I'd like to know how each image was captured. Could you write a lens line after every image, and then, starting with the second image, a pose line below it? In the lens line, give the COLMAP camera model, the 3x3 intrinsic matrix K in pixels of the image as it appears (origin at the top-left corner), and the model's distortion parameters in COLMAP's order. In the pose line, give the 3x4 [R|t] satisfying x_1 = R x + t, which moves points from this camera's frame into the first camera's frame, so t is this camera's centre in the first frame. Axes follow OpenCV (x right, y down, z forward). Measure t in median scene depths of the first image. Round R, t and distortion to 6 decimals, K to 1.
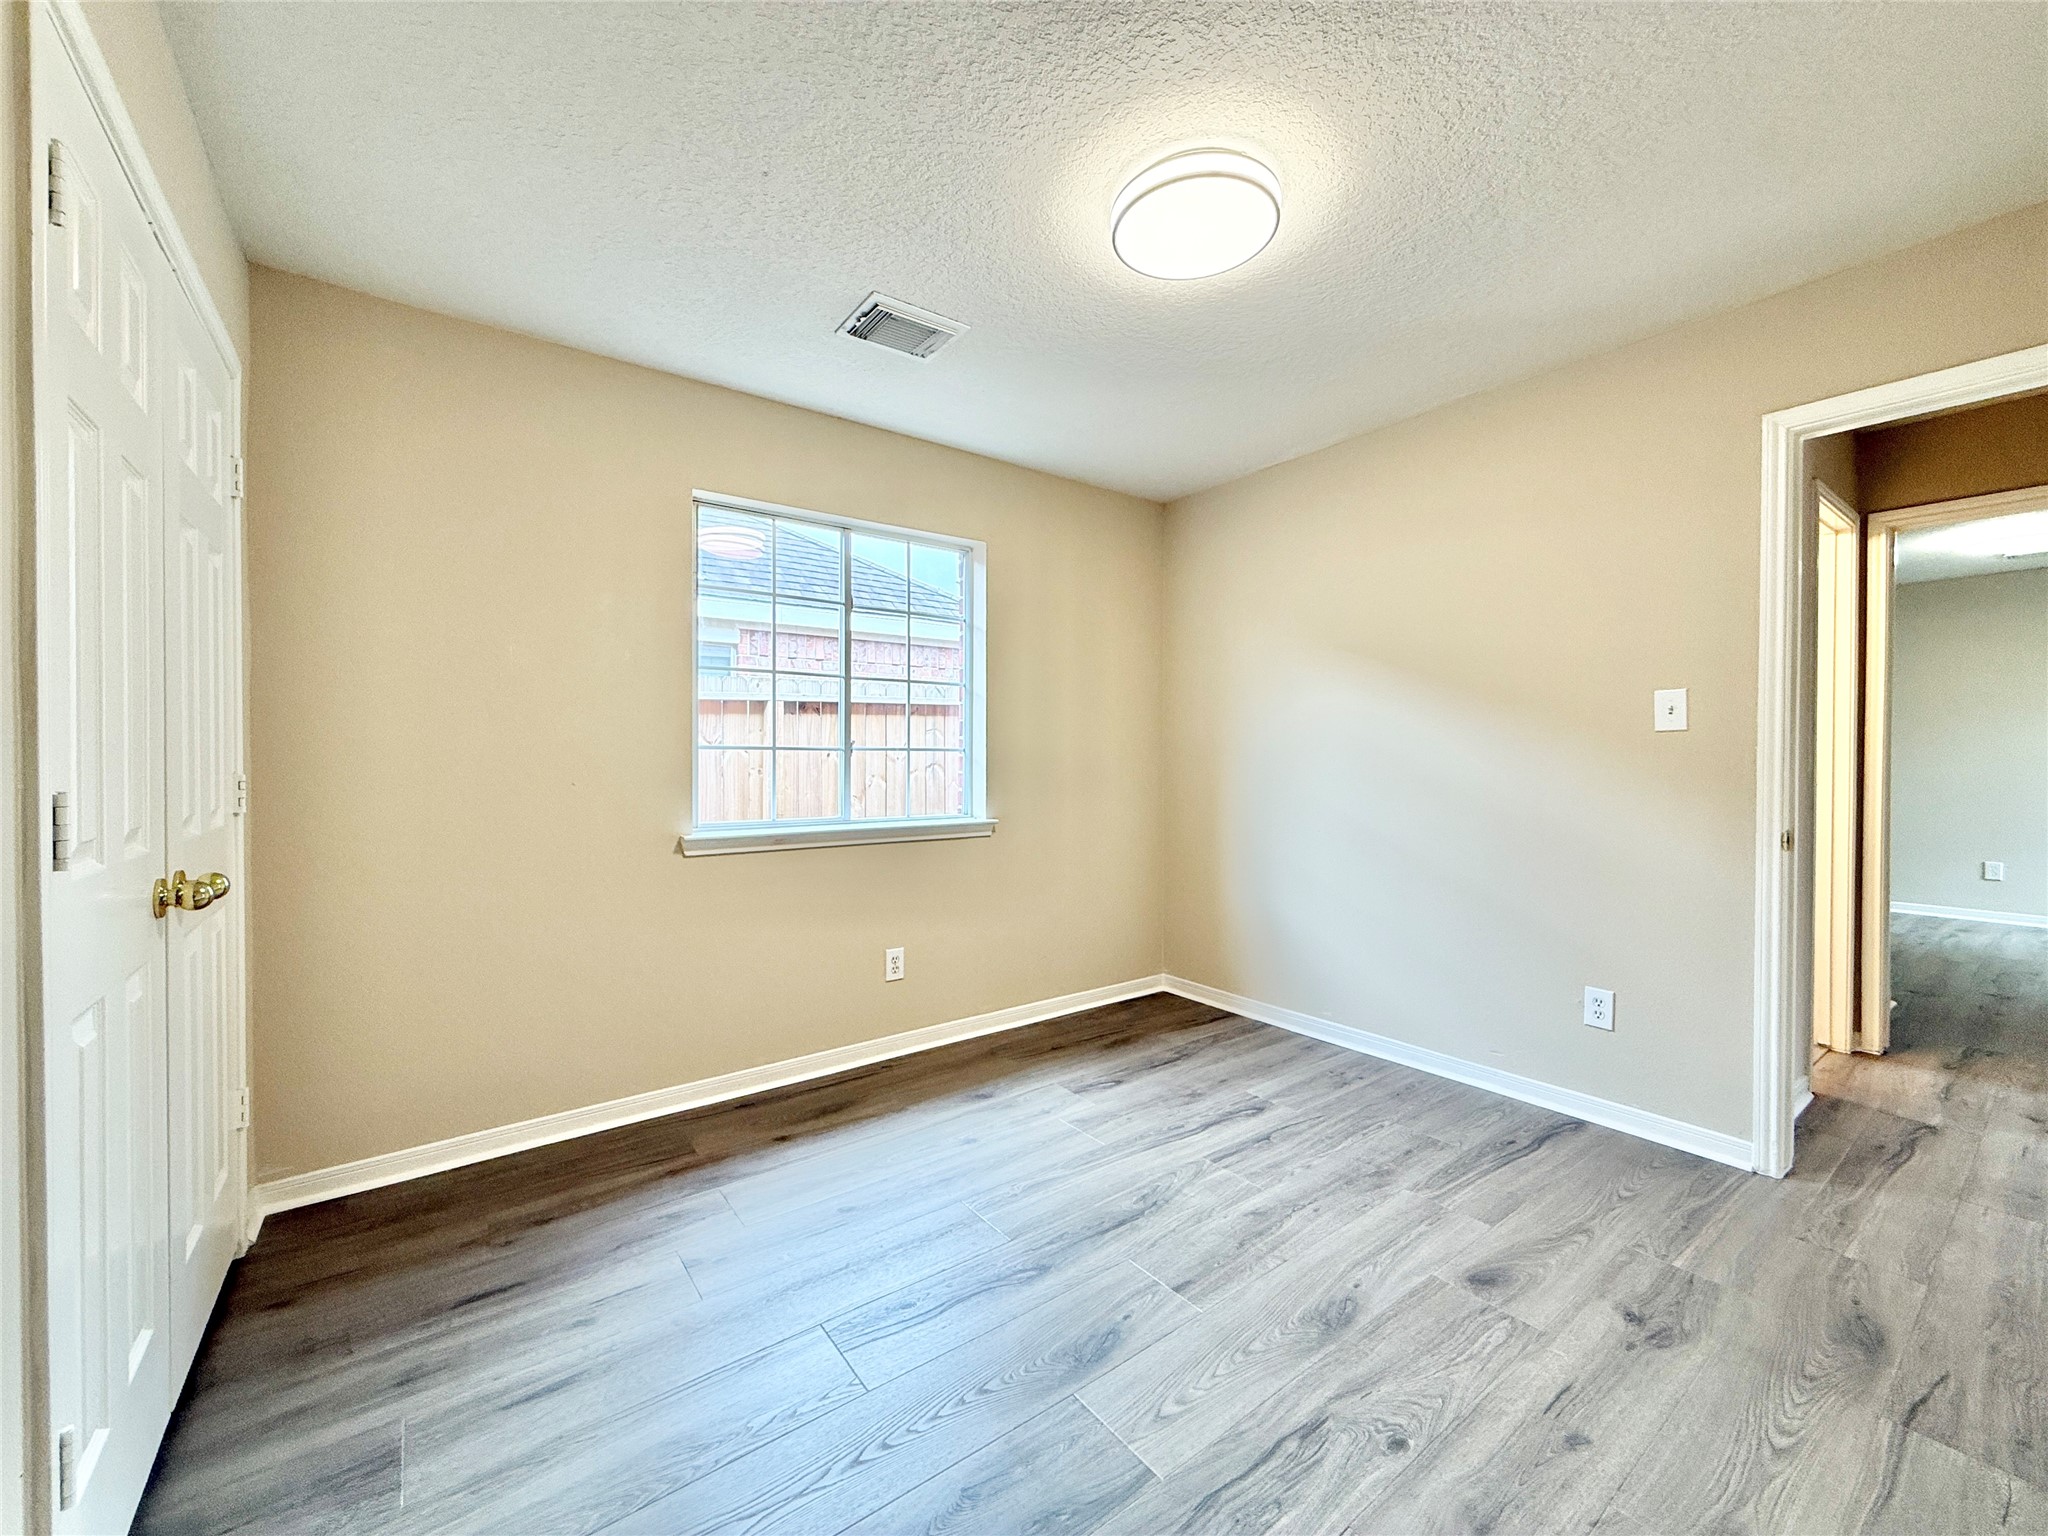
lens RADIAL K [[816.2, 0, 1020.4], [0, 816.2, 766.7], [0, 0, 1]] dist [0.000160, -0.000095]
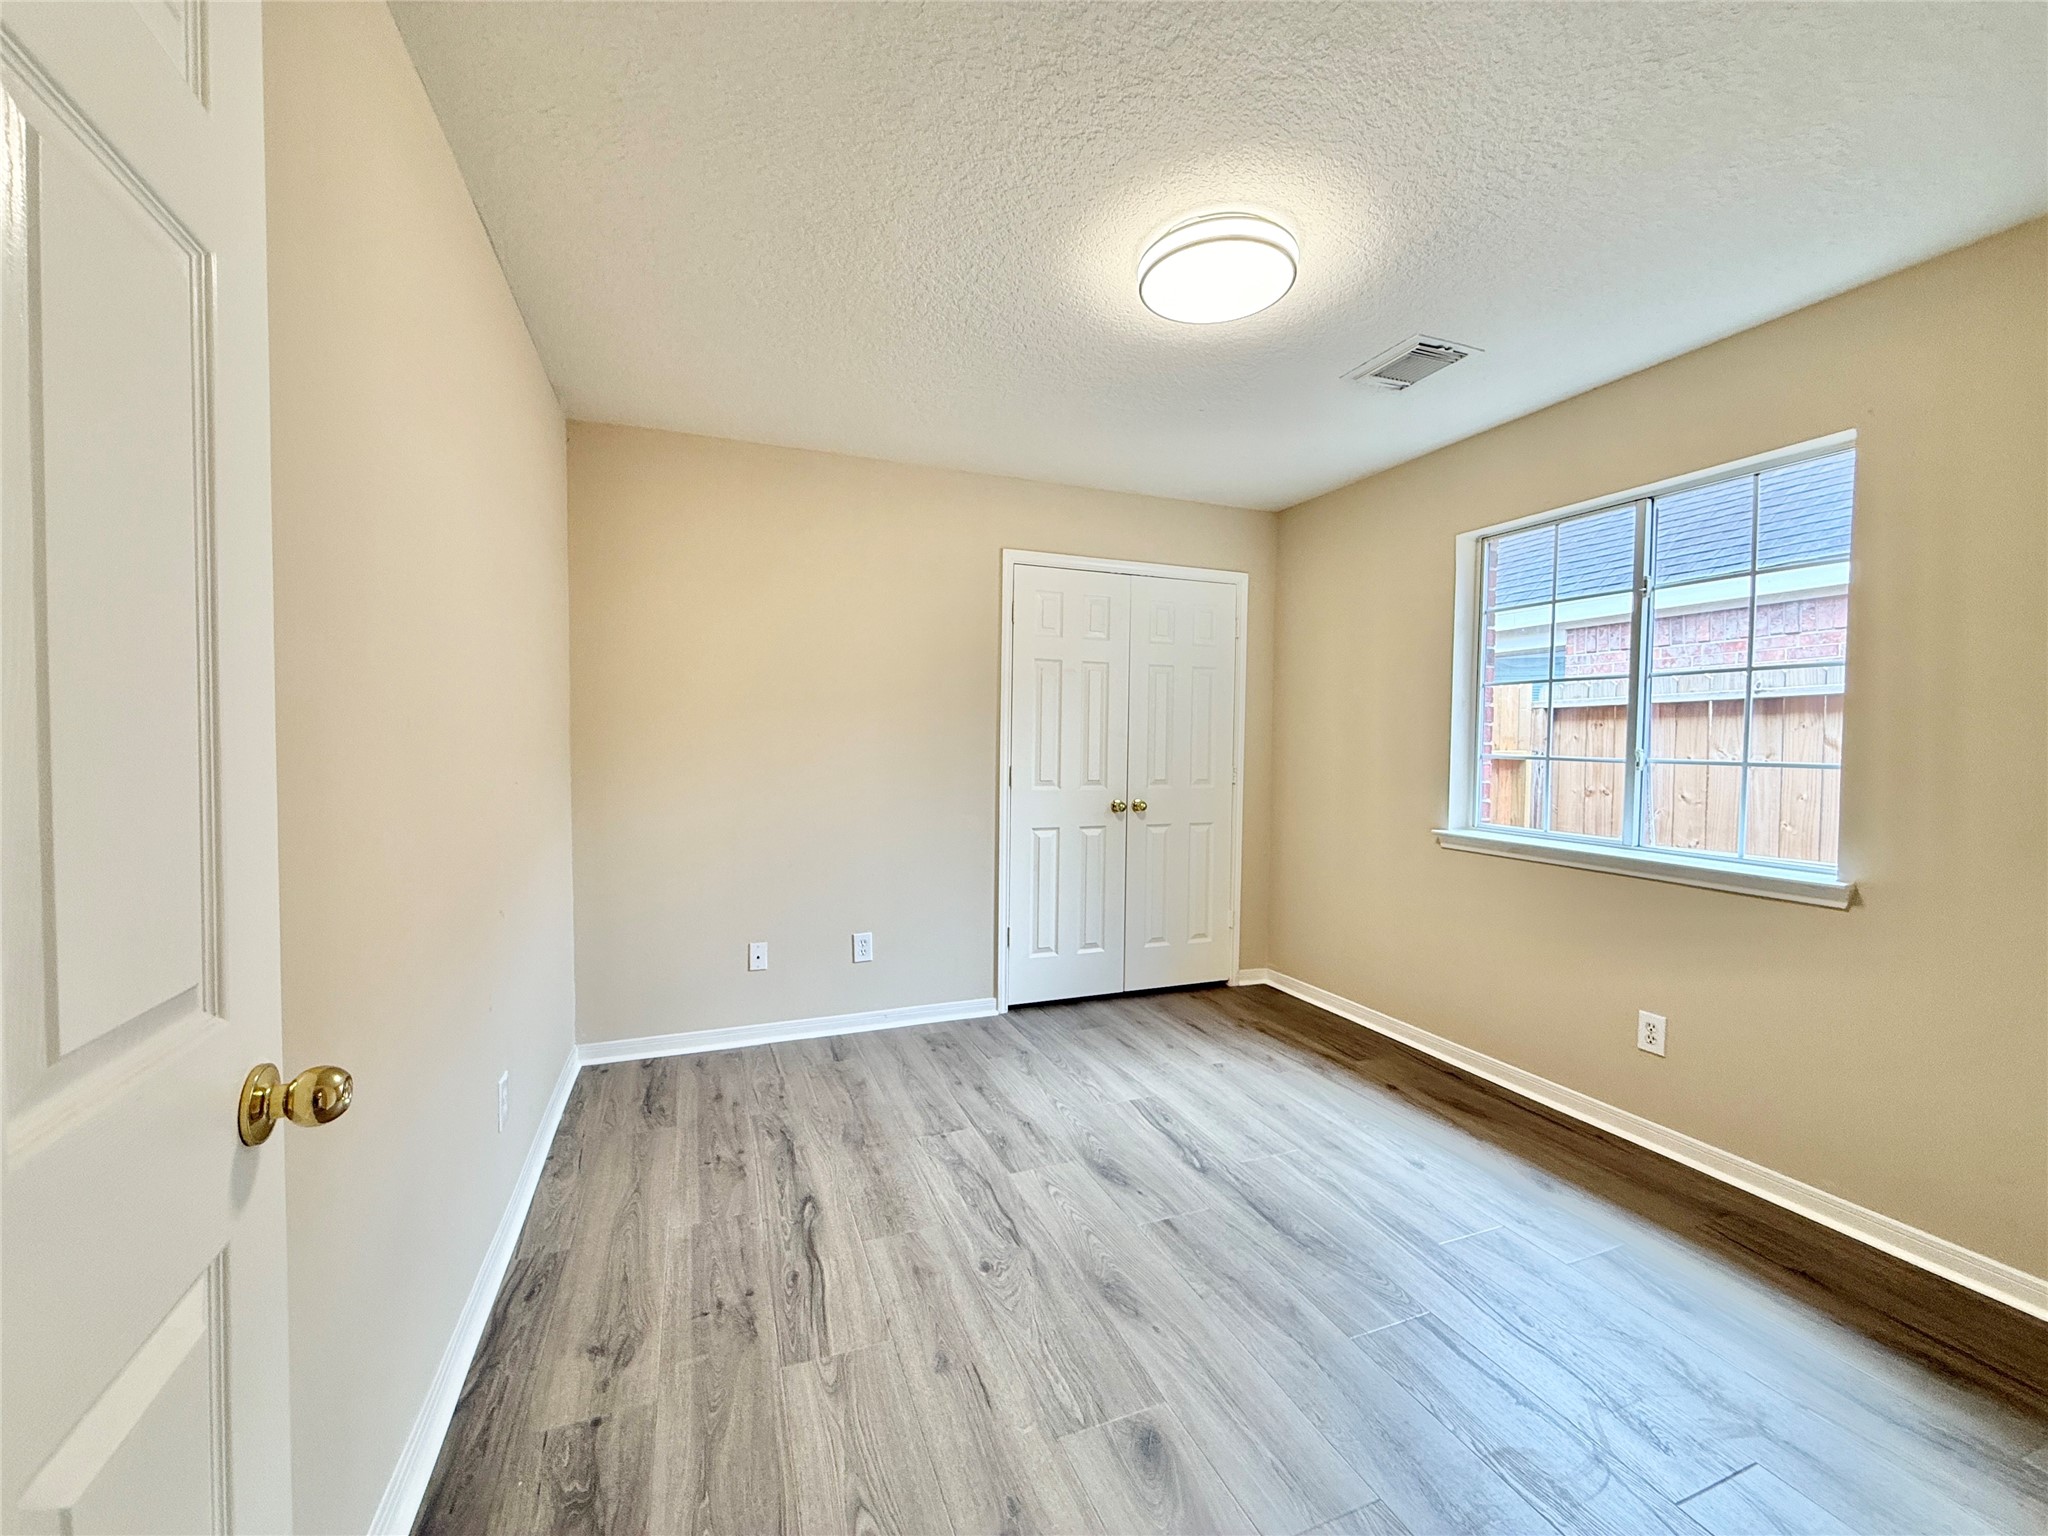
lens RADIAL K [[816.2, 0, 1020.4], [0, 816.2, 766.7], [0, 0, 1]] dist [0.000160, -0.000095]
pose [[-0.265539, 0.028539, -0.963678, 1.171956], [-0.020140, 0.999179, 0.035140, -0.049125], [0.963890, 0.028740, -0.264746, 0.930061]]
